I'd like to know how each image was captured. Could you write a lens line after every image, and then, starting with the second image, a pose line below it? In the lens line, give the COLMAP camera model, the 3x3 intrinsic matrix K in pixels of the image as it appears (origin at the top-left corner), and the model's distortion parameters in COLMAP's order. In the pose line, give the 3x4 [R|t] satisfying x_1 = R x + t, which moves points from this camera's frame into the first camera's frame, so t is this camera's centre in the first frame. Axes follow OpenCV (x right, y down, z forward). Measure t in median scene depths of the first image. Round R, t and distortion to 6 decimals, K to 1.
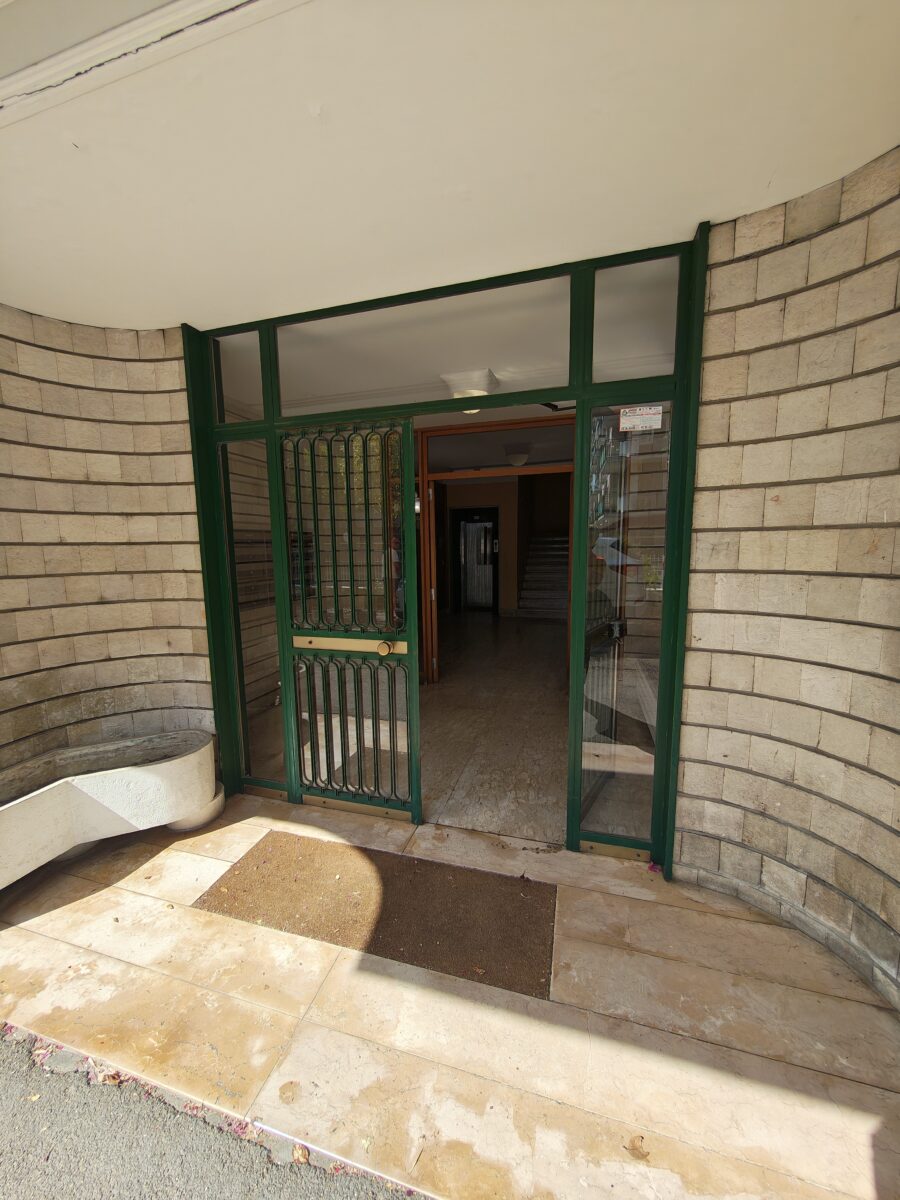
lens RADIAL K [[449.3, 0, 452.6], [0, 449.3, 602.5], [0, 0, 1]] dist [0.003768, -0.000481]
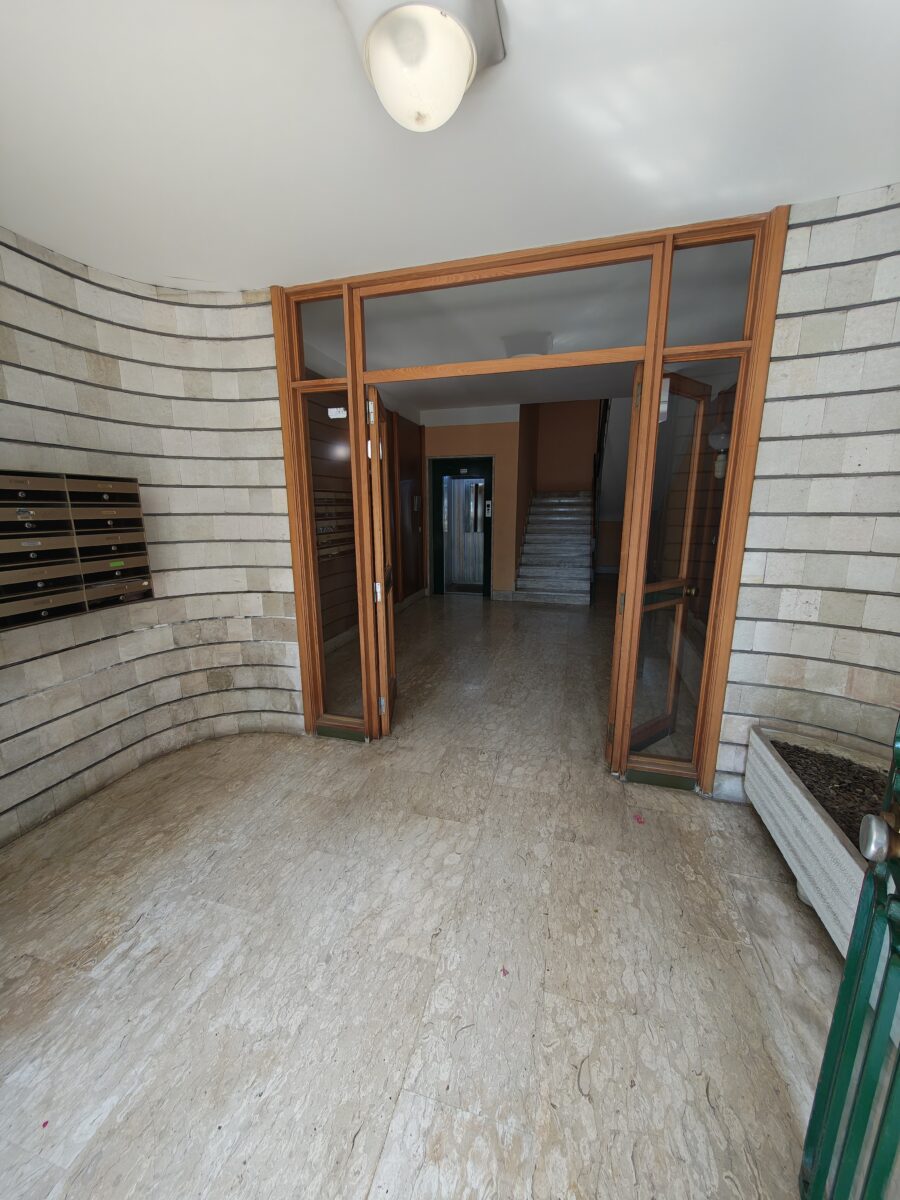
lens RADIAL K [[449.3, 0, 446.1], [0, 449.3, 598.8], [0, 0, 1]] dist [0.003768, -0.000481]
pose [[0.999950, 0.008973, 0.004522, 0.020848], [-0.009283, 0.997204, 0.074148, -0.026869], [-0.003844, -0.074186, 0.997237, 0.211397]]
